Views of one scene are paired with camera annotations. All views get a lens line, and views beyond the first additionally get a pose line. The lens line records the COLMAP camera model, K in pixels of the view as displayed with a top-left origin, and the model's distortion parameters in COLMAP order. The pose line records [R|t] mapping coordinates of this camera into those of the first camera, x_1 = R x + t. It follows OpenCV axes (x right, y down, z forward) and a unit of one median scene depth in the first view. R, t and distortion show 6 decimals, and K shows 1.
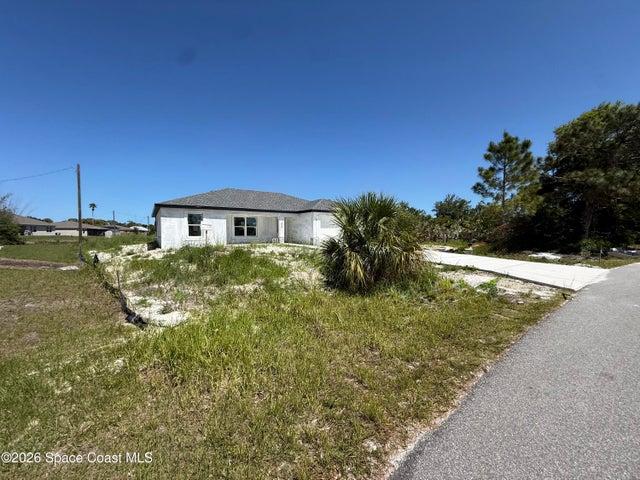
lens RADIAL K [[254.8, 0, 320.0], [0, 254.8, 240.0], [0, 0, 1]] dist [0.001407, 0.000451]
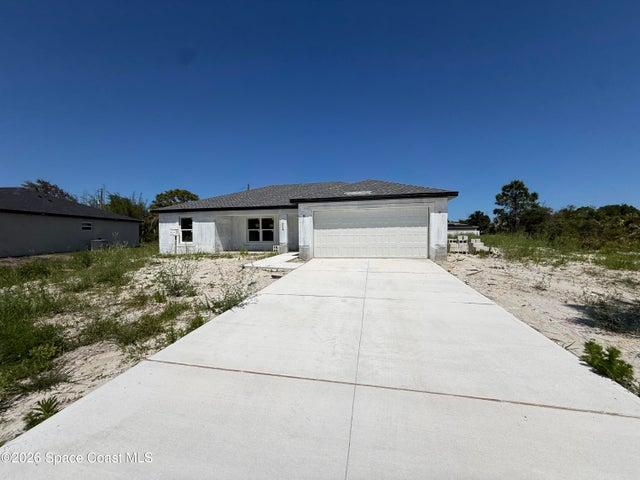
lens RADIAL K [[254.8, 0, 320.0], [0, 254.8, 240.0], [0, 0, 1]] dist [0.001407, 0.000451]
pose [[0.709662, 0.002665, -0.704538, 0.427062], [-0.010977, 0.999913, -0.007275, -0.015826], [0.704457, 0.012896, 0.709629, 0.566923]]
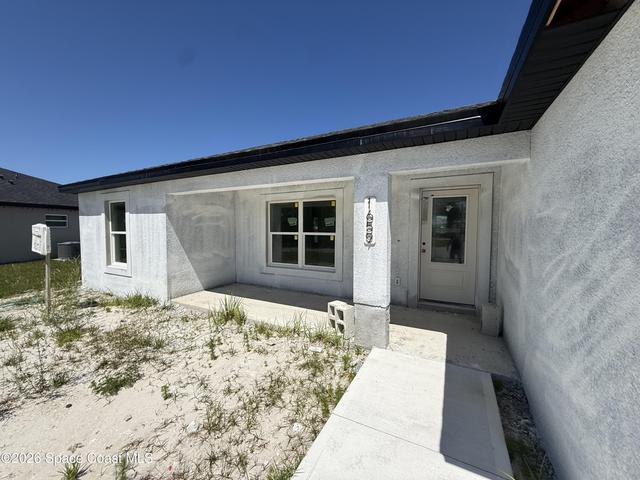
lens RADIAL K [[254.8, 0, 320.0], [0, 254.8, 240.0], [0, 0, 1]] dist [0.001407, 0.000451]
pose [[0.497743, 0.035353, -0.866604, -0.022021], [-0.025893, 0.999329, 0.025896, -0.053919], [0.866938, 0.009550, 0.498324, 0.889327]]
